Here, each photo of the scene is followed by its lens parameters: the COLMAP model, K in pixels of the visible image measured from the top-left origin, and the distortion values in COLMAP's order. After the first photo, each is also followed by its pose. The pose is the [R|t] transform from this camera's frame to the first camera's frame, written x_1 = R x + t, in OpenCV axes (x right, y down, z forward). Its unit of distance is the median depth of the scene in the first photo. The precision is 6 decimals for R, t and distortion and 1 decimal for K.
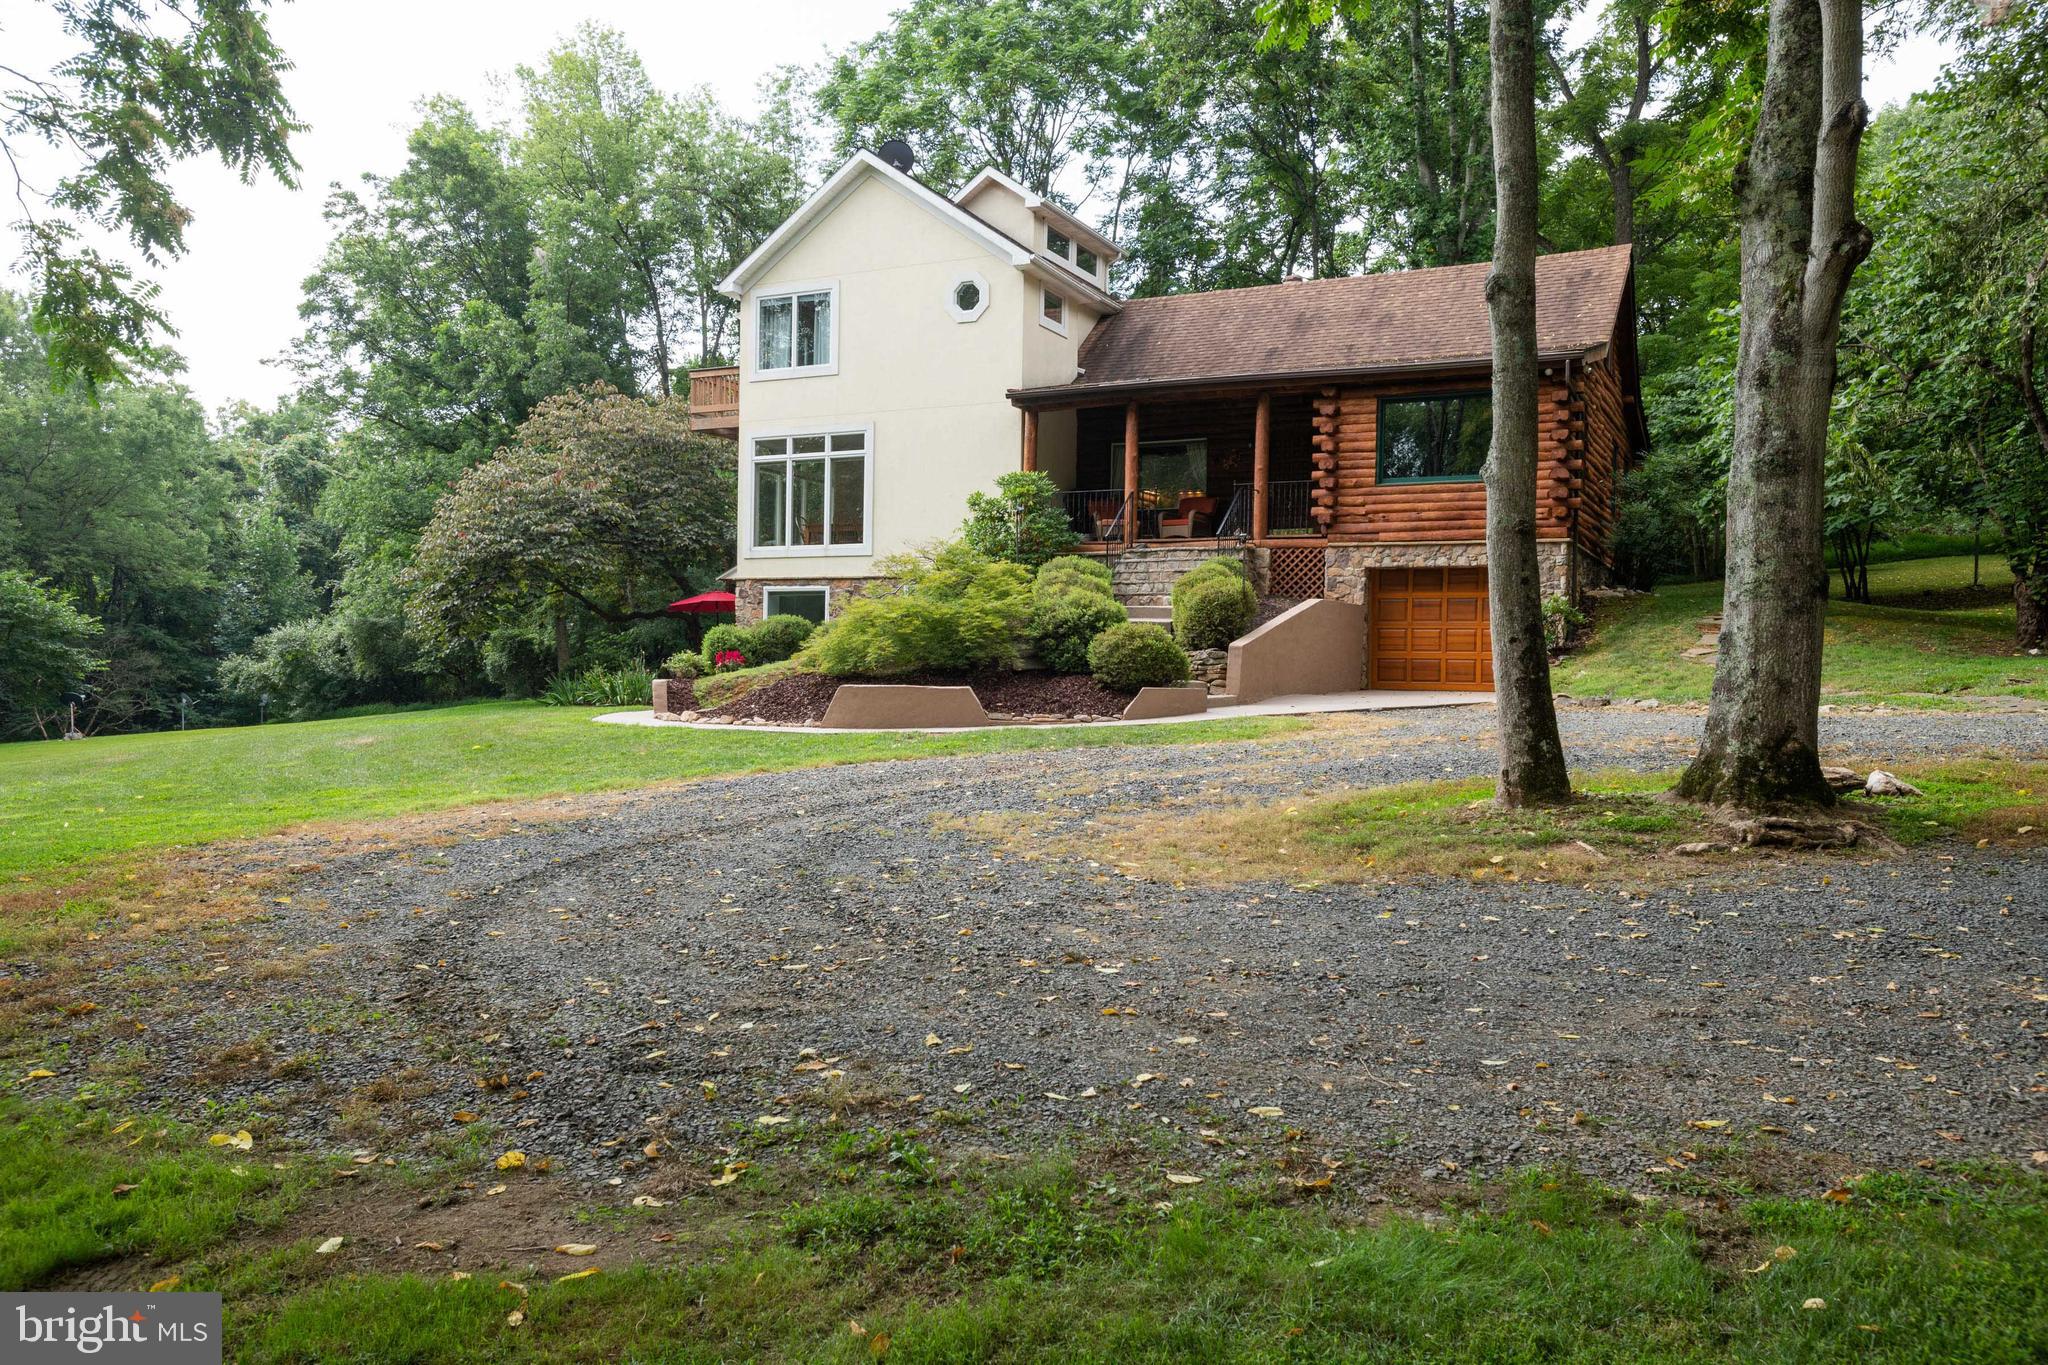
lens RADIAL K [[1605.3, 0, 1024.0], [0, 1605.3, 682.5], [0, 0, 1]] dist [0.007690, -0.000655]
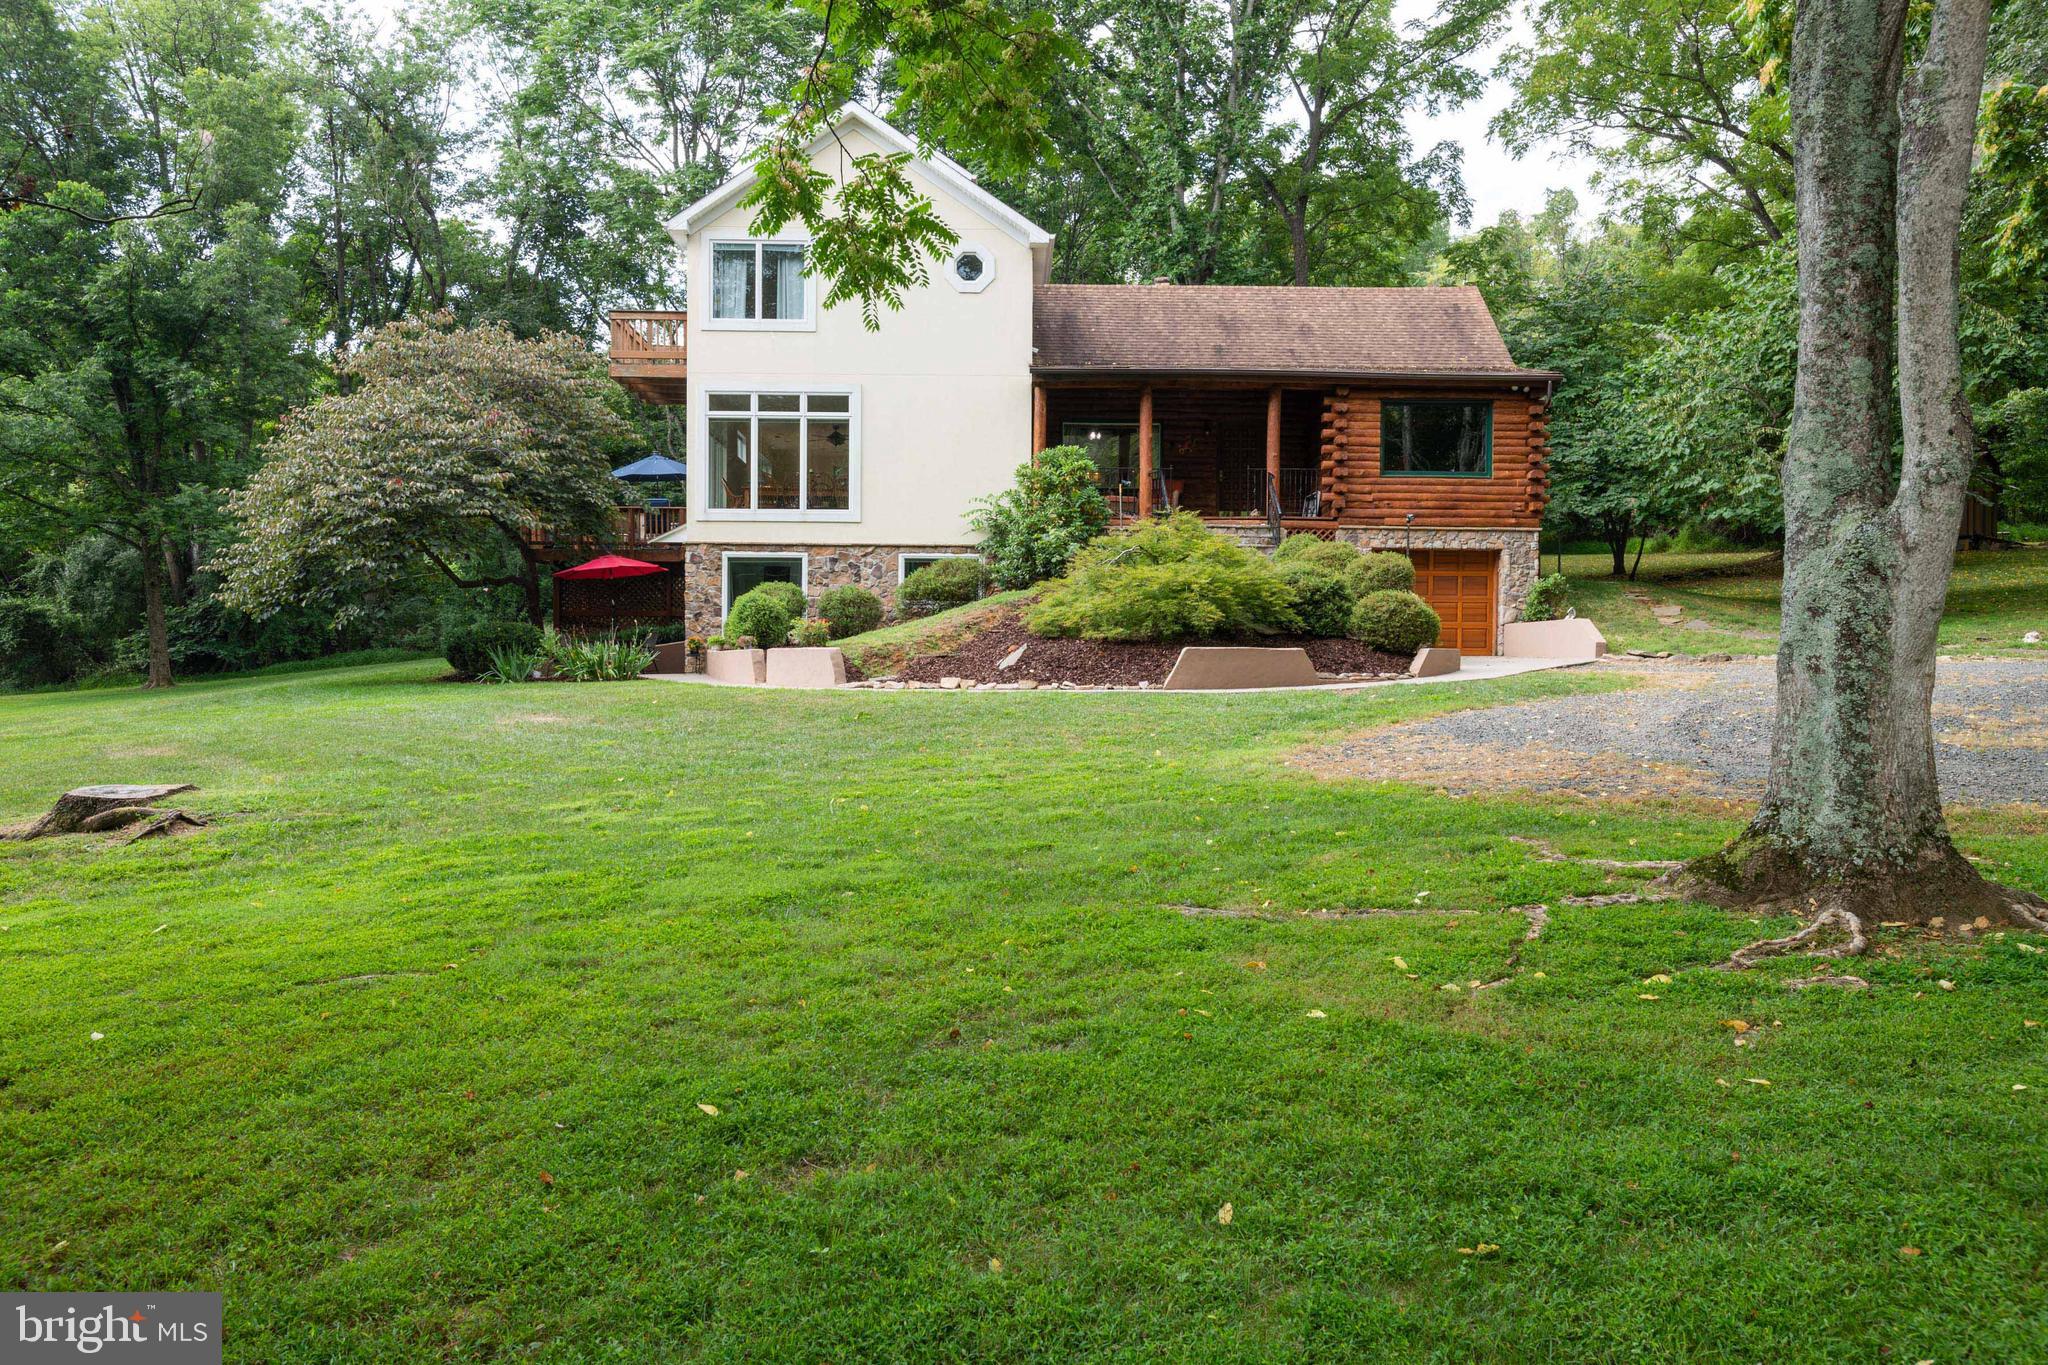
lens RADIAL K [[1605.3, 0, 1024.0], [0, 1605.3, 682.5], [0, 0, 1]] dist [0.007690, -0.000655]
pose [[0.877570, -0.012878, 0.479276, -0.469363], [0.009118, 0.999907, 0.010172, 0.008568], [-0.479362, -0.004557, 0.877605, 0.099978]]
